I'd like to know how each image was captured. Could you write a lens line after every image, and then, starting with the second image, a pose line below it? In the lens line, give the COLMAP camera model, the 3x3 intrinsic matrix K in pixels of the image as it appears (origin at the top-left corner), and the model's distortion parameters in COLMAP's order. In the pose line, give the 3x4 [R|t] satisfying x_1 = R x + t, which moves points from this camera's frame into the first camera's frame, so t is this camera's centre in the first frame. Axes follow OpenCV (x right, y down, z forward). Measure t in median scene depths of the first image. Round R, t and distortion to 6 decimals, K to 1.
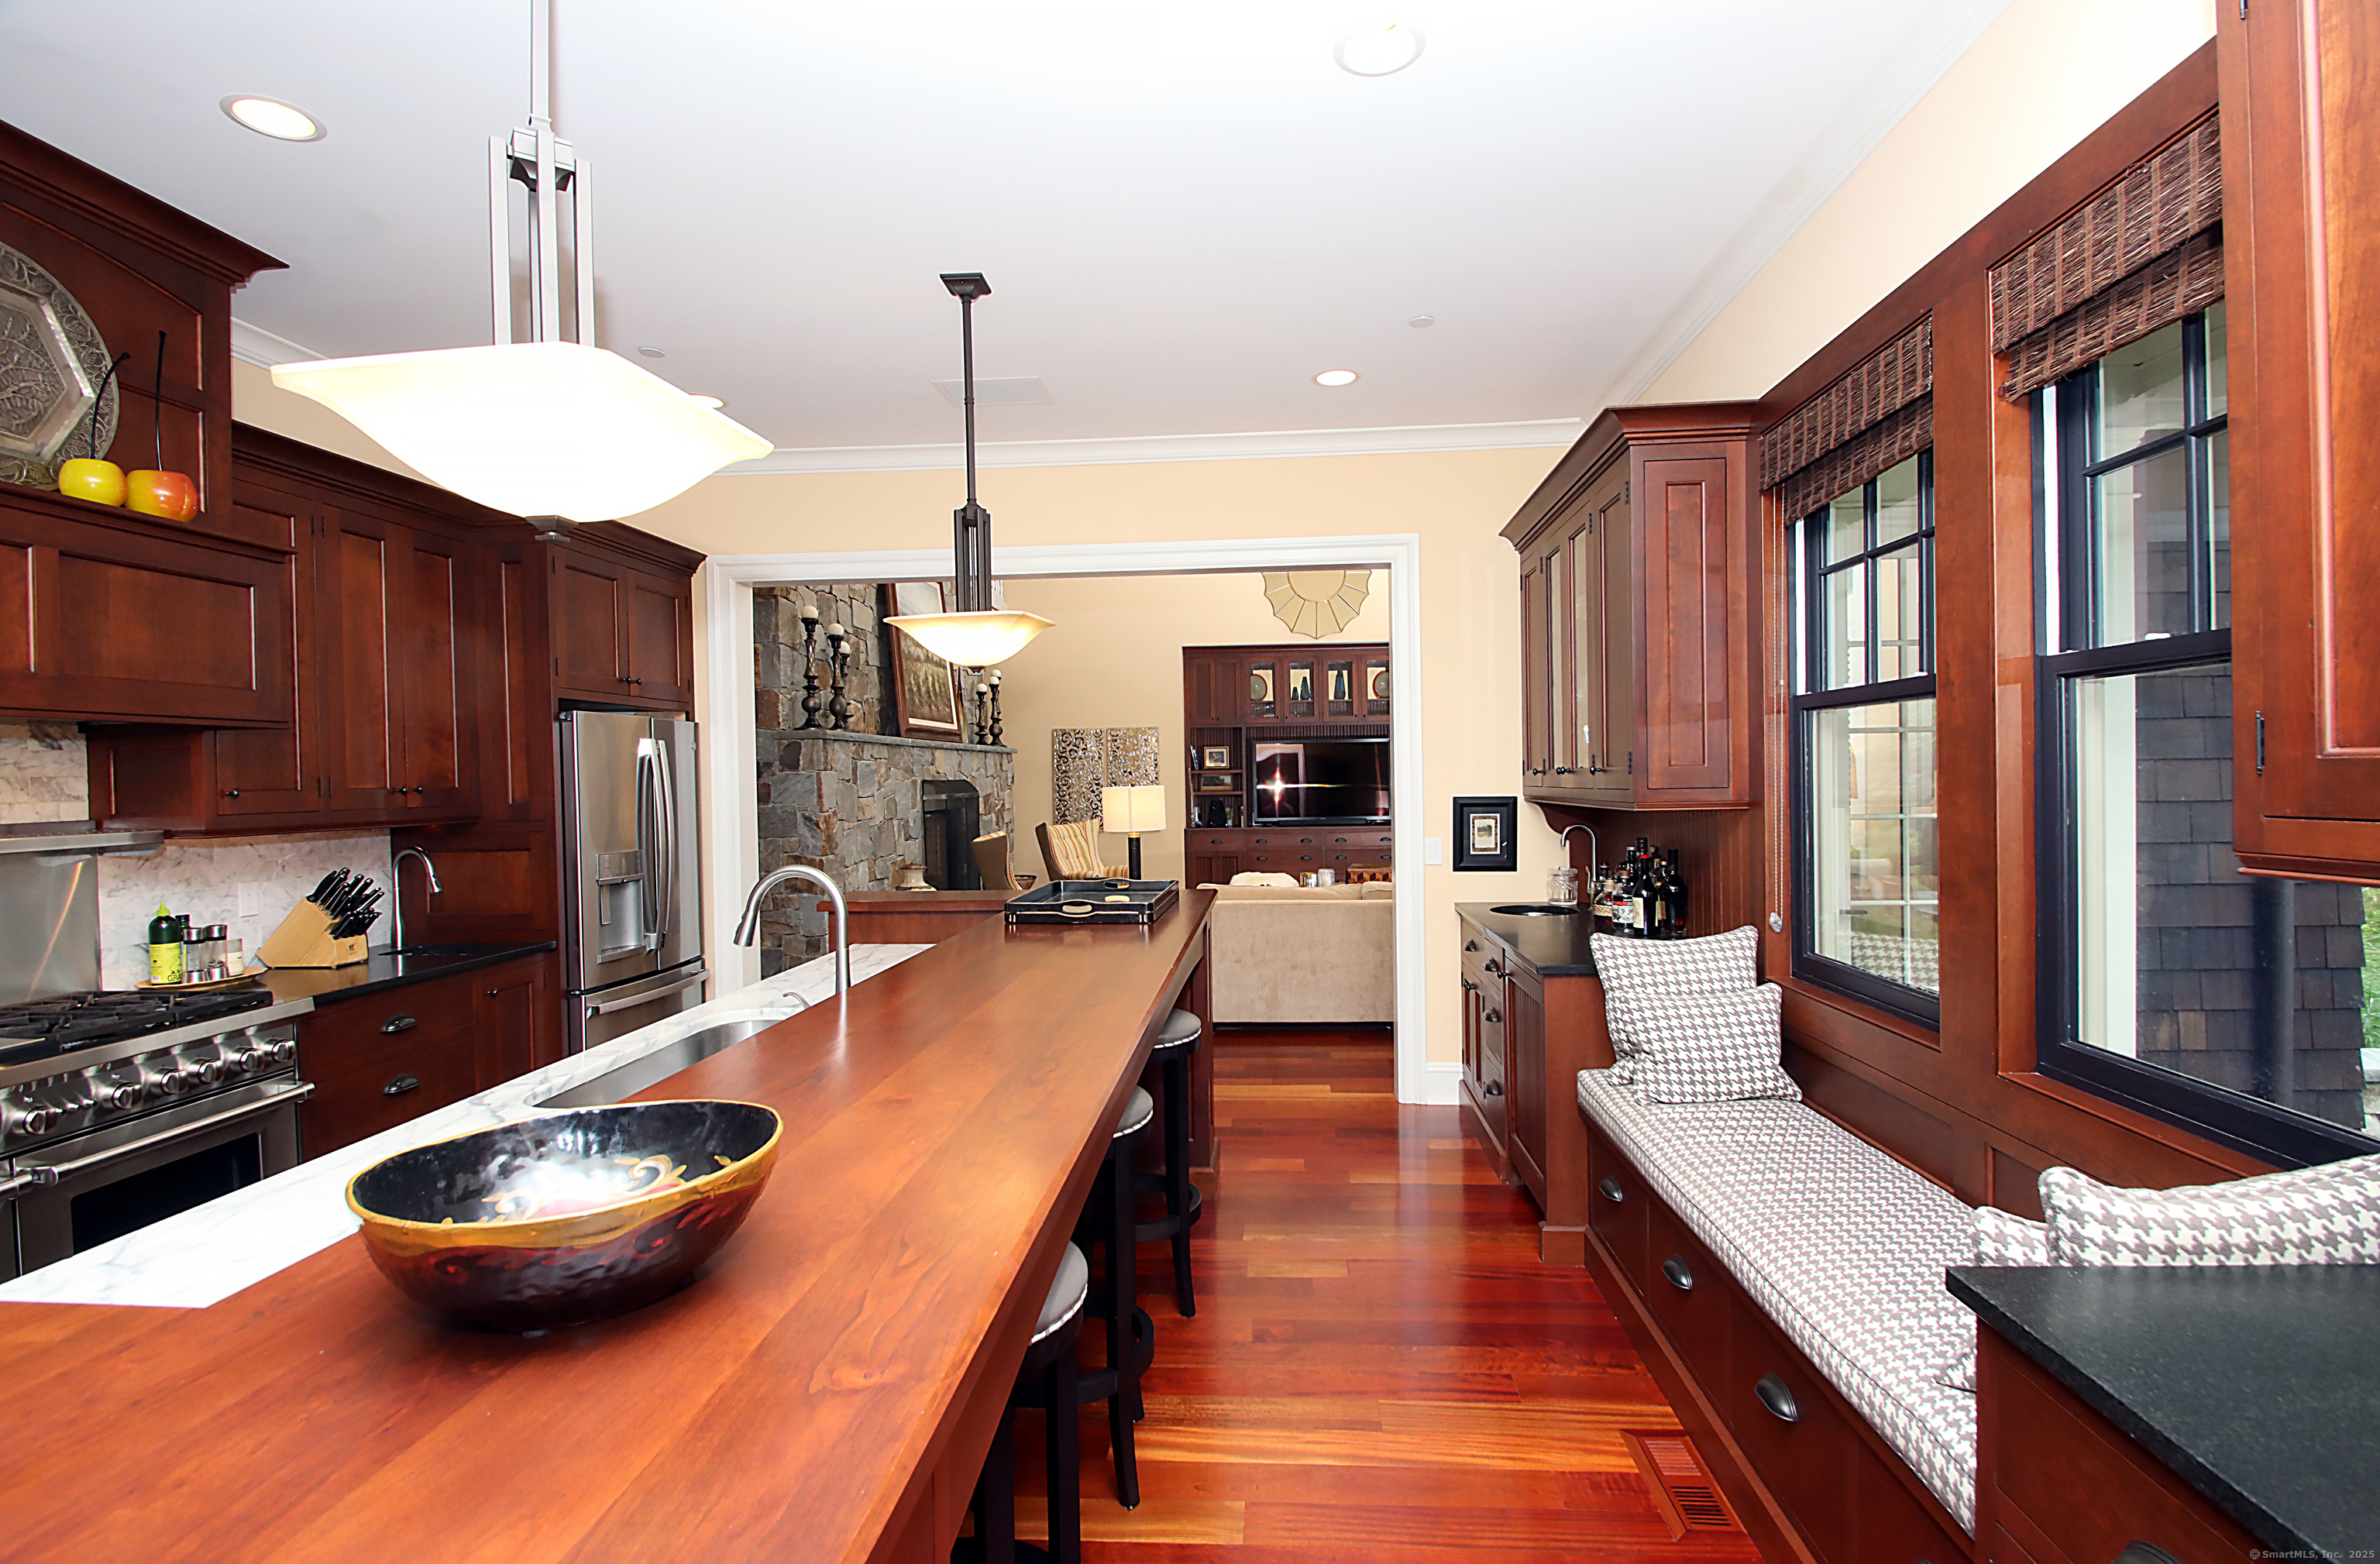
lens RADIAL K [[1155.1, 0, 1201.1], [0, 1155.1, 789.2], [0, 0, 1]] dist [0.000438, -0.000073]
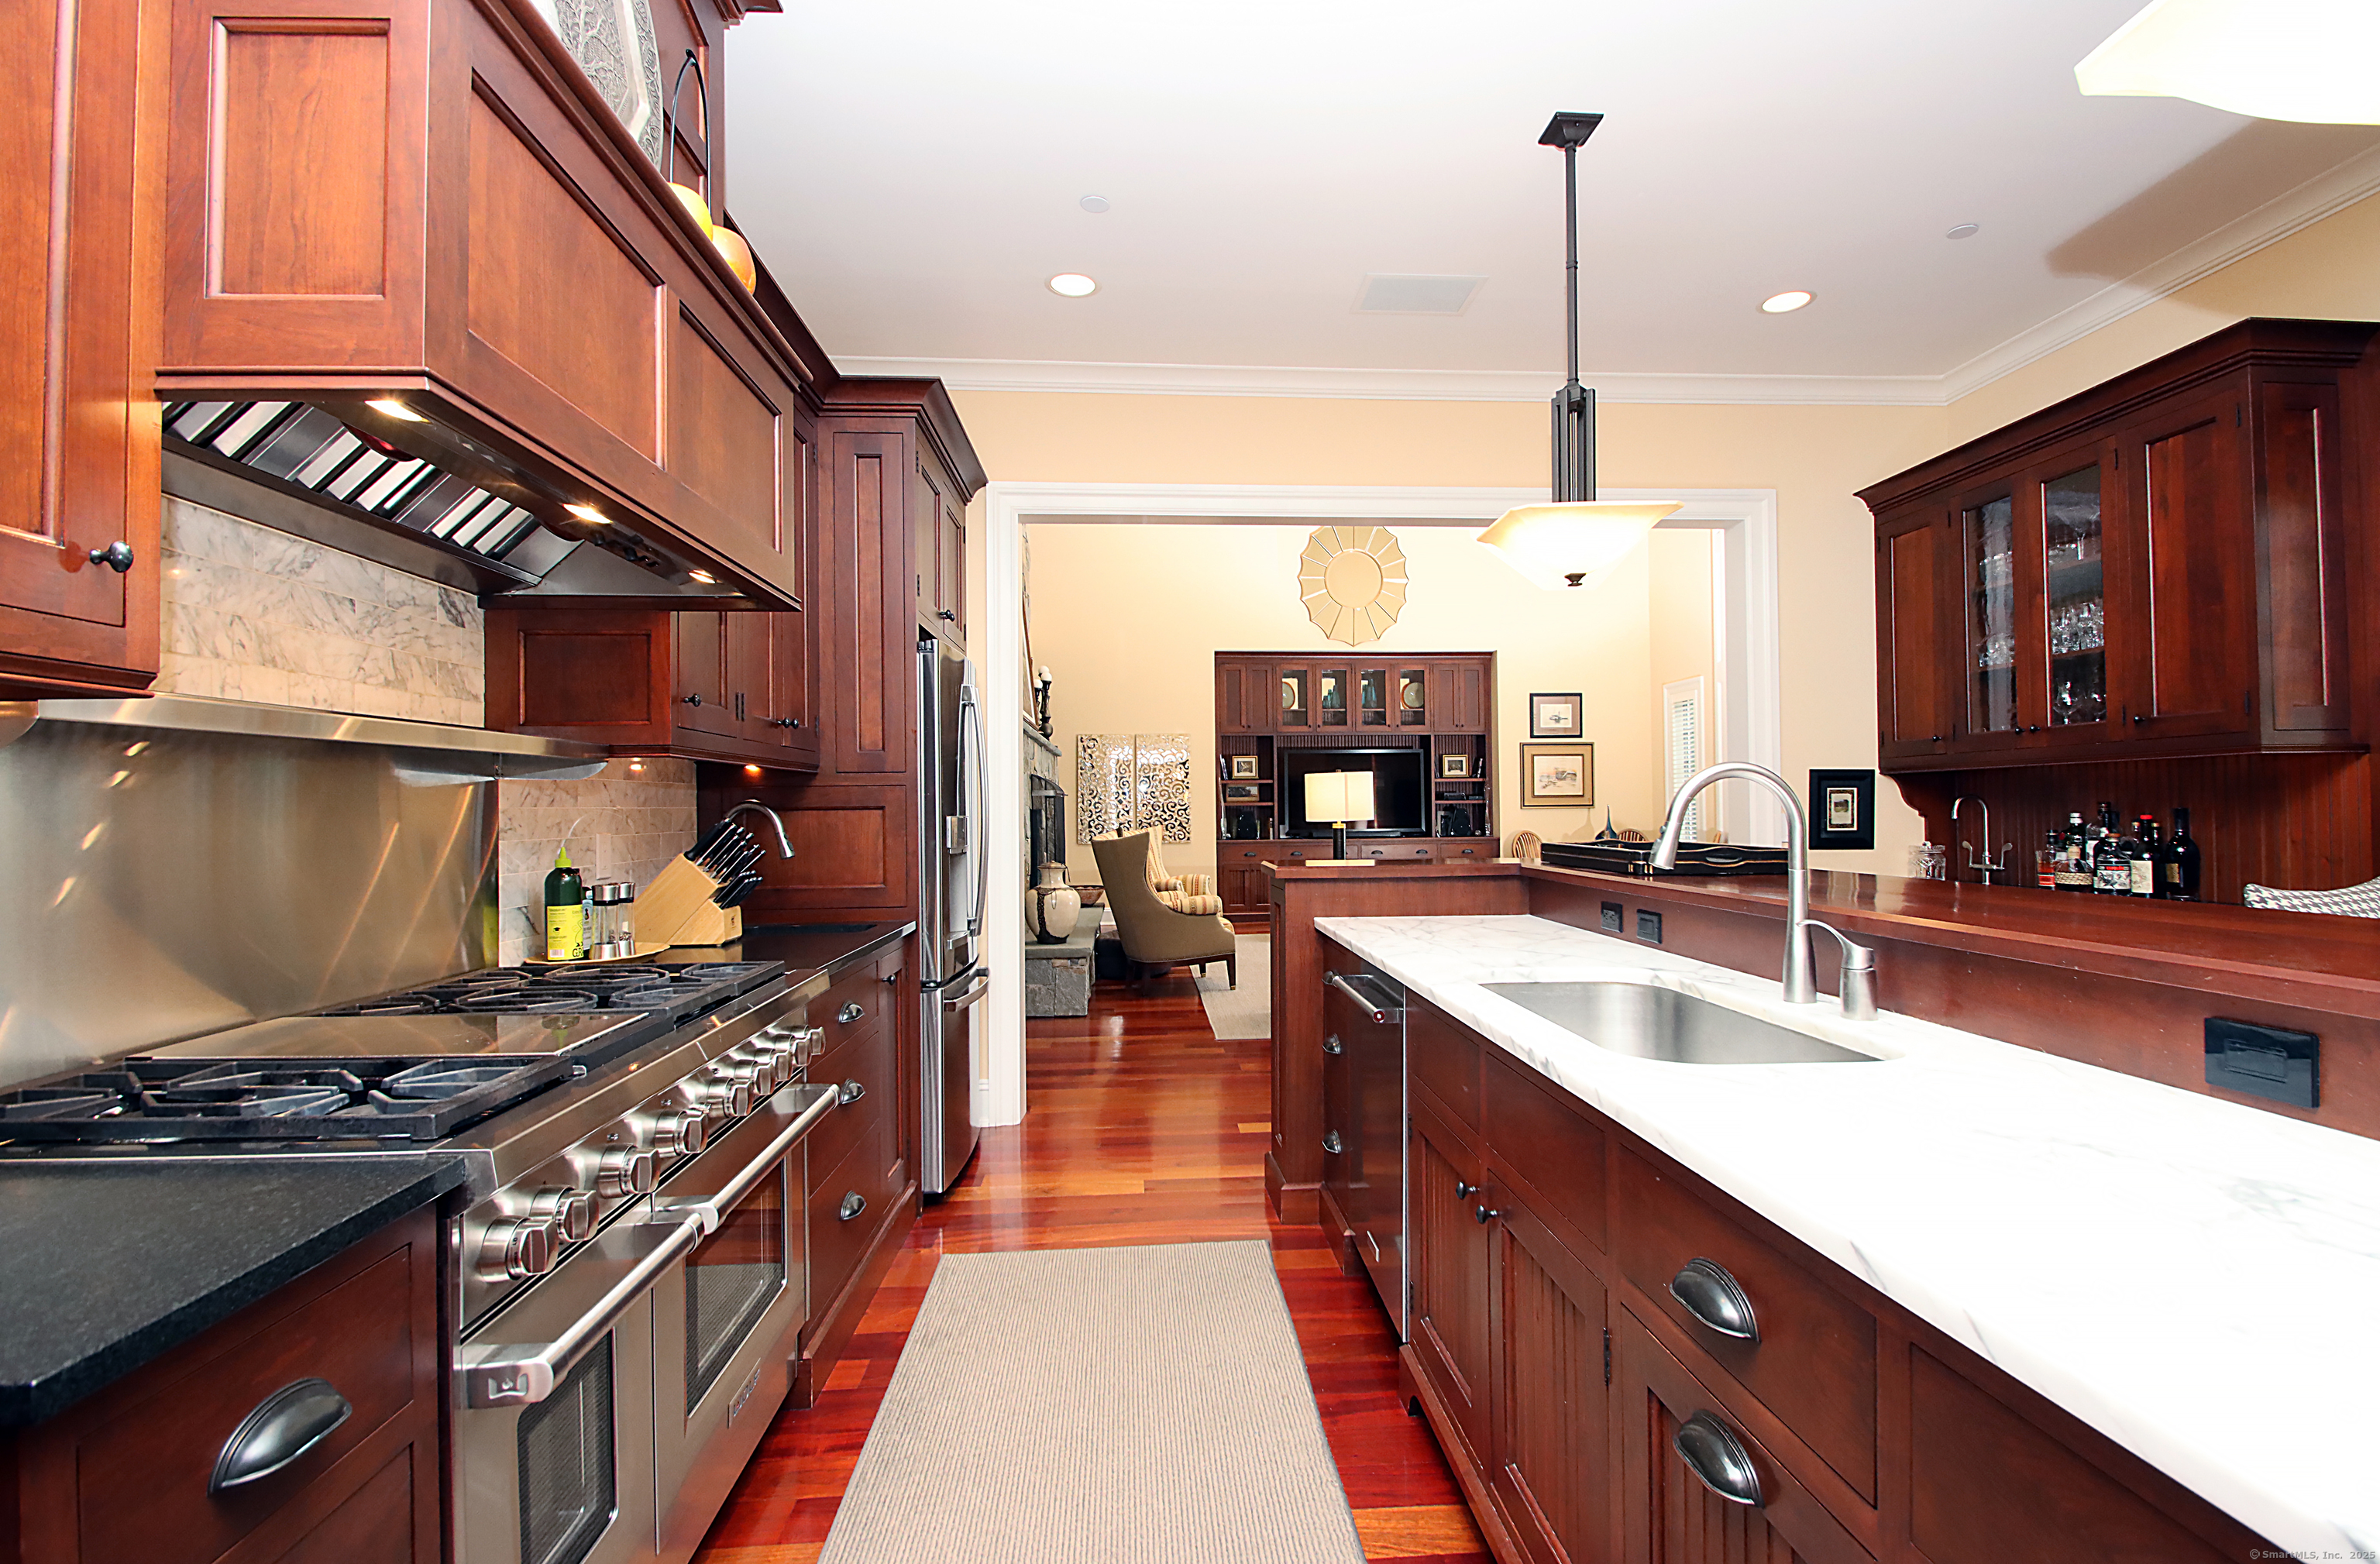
lens RADIAL K [[1163.2, 0, 1219.4], [0, 1163.2, 775.7], [0, 0, 1]] dist [-0.001315, -0.000894]
pose [[0.988752, 0.010341, 0.149208, -0.396613], [-0.003961, 0.999068, -0.042992, 0.054347], [-0.149513, 0.041917, 0.987871, 0.141081]]
